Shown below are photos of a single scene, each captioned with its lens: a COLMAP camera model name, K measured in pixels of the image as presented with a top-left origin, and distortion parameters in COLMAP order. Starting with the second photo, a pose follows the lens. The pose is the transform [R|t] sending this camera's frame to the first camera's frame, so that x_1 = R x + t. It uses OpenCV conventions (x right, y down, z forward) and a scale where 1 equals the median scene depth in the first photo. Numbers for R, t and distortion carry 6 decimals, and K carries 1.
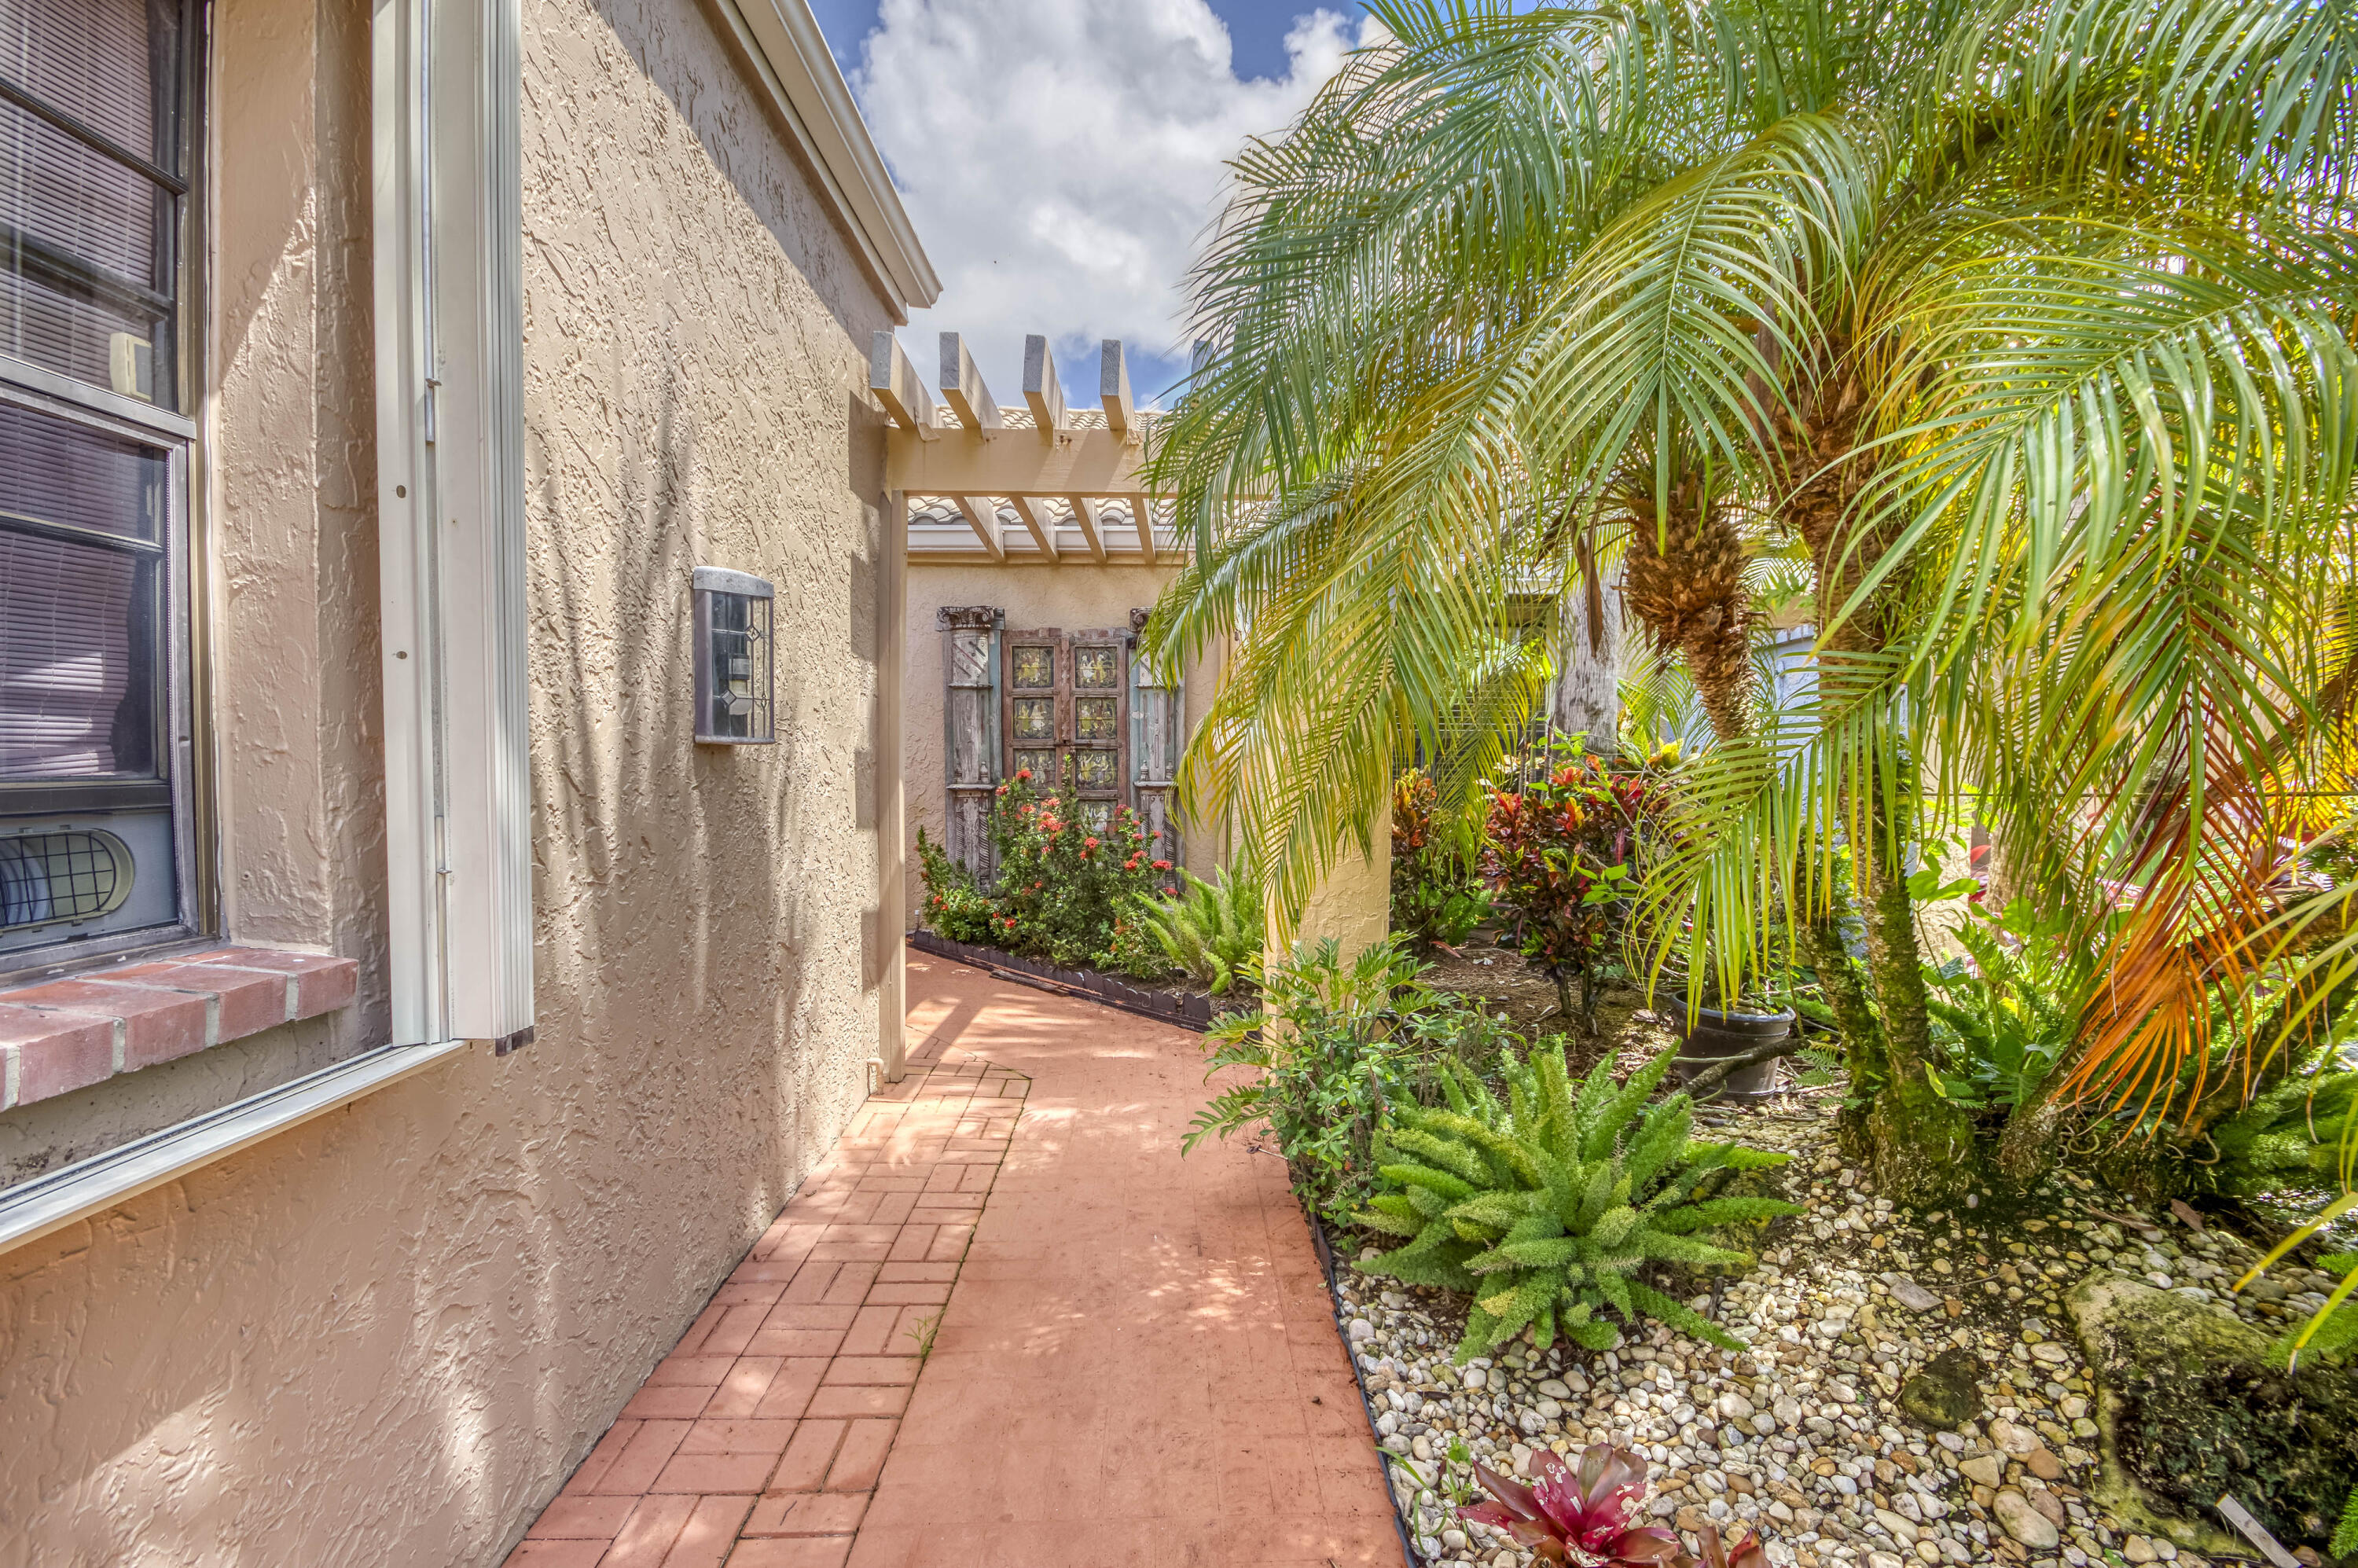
lens RADIAL K [[1053.6, 0, 1178.8], [0, 1053.6, 770.5], [0, 0, 1]] dist [-0.003878, -0.000181]
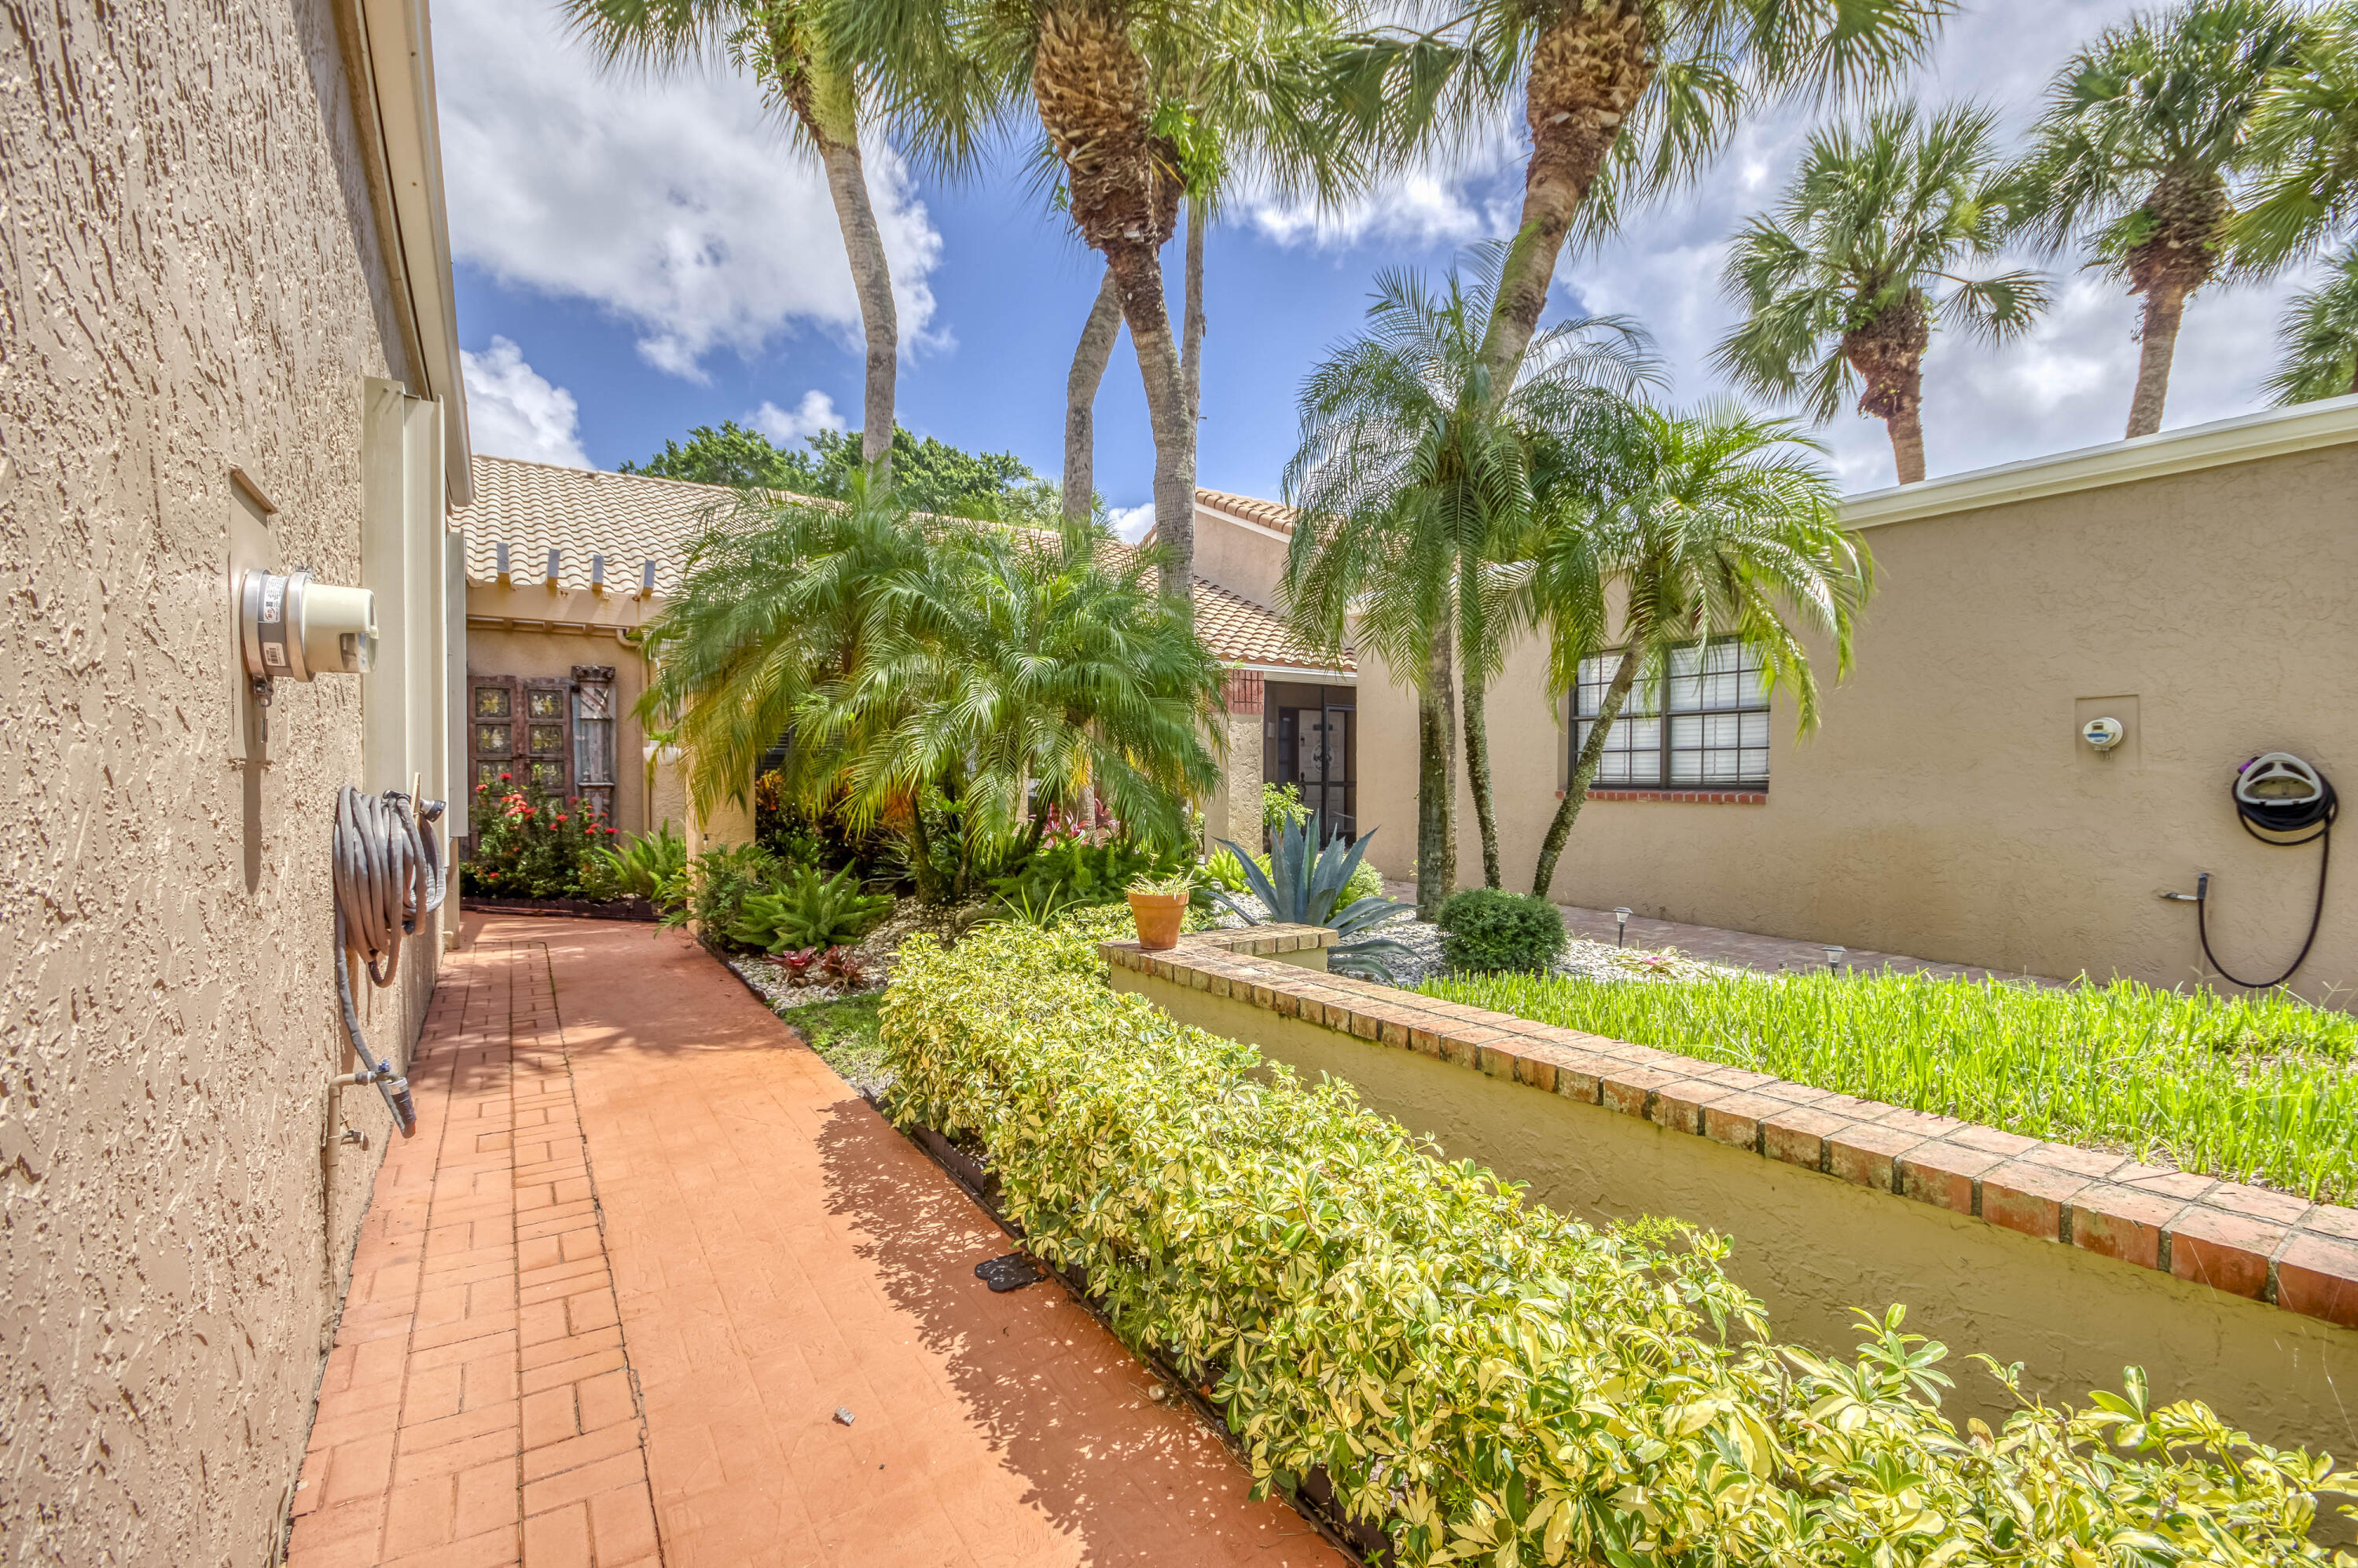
lens RADIAL K [[1053.6, 0, 1183.9], [0, 1053.6, 789.8], [0, 0, 1]] dist [-0.003878, -0.000181]
pose [[0.849215, -0.010295, 0.527947, -0.104160], [0.010014, 0.999944, 0.003391, 0.024902], [-0.527953, 0.002407, 0.849270, -0.729184]]
